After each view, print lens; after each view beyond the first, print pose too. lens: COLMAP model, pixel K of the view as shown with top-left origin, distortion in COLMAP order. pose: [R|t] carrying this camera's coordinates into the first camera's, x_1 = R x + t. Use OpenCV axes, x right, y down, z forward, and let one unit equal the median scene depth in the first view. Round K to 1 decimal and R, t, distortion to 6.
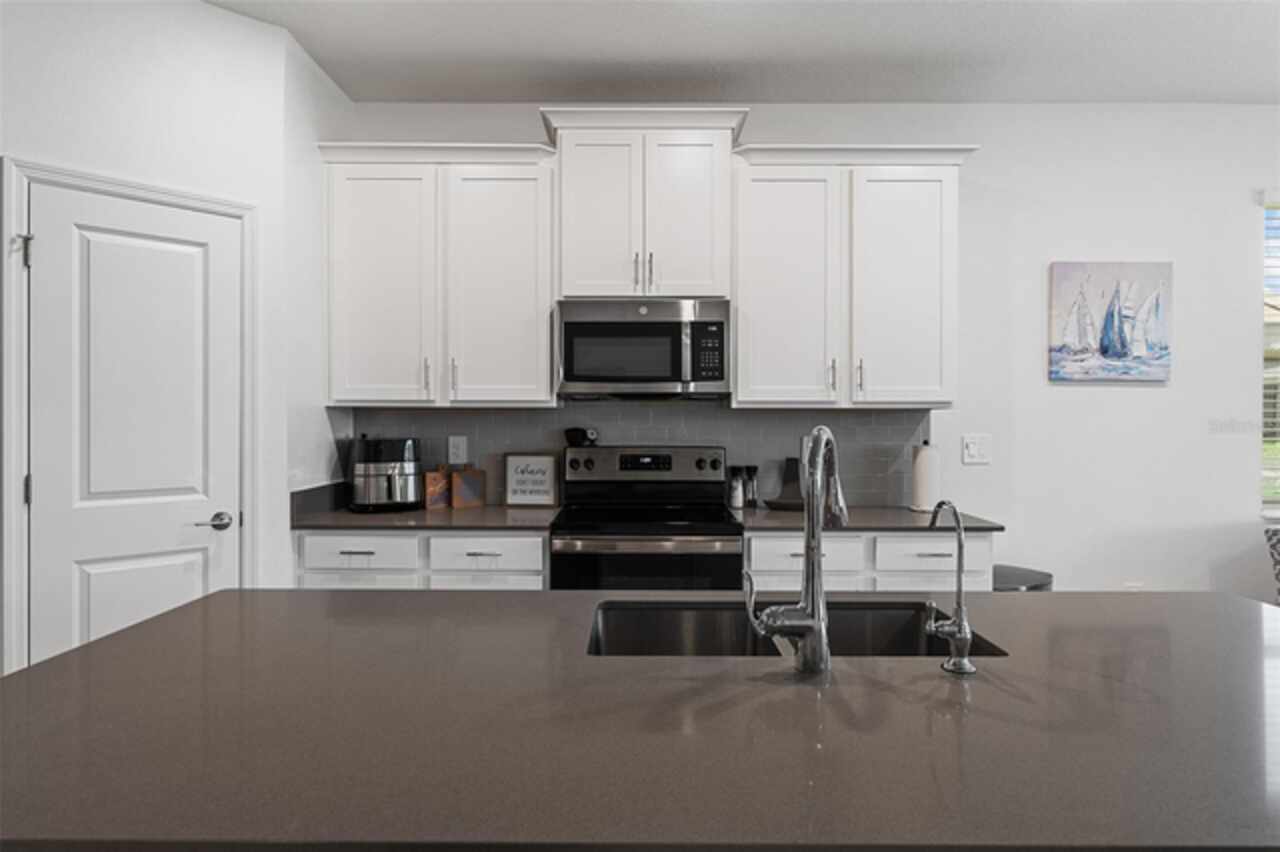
lens RADIAL K [[709.5, 0, 641.2], [0, 709.5, 420.1], [0, 0, 1]] dist [-0.001812, -0.000525]
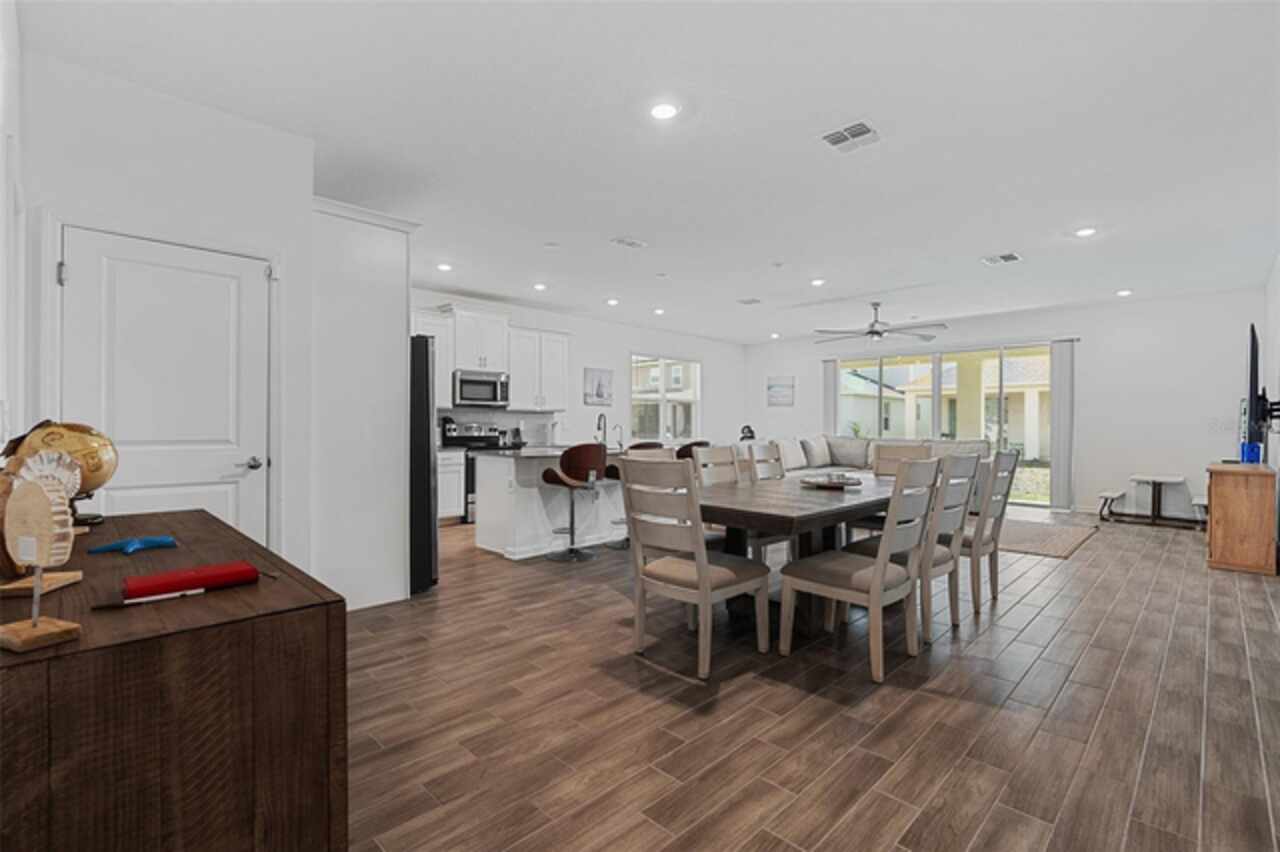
lens RADIAL K [[585.9, 0, 639.8], [0, 585.9, 427.4], [0, 0, 1]] dist [-0.001295, 0.000230]
pose [[0.694177, 0.000465, 0.719804, -1.167626], [-0.001684, 0.999998, 0.000978, 0.047495], [-0.719802, -0.001891, 0.694177, -1.029238]]
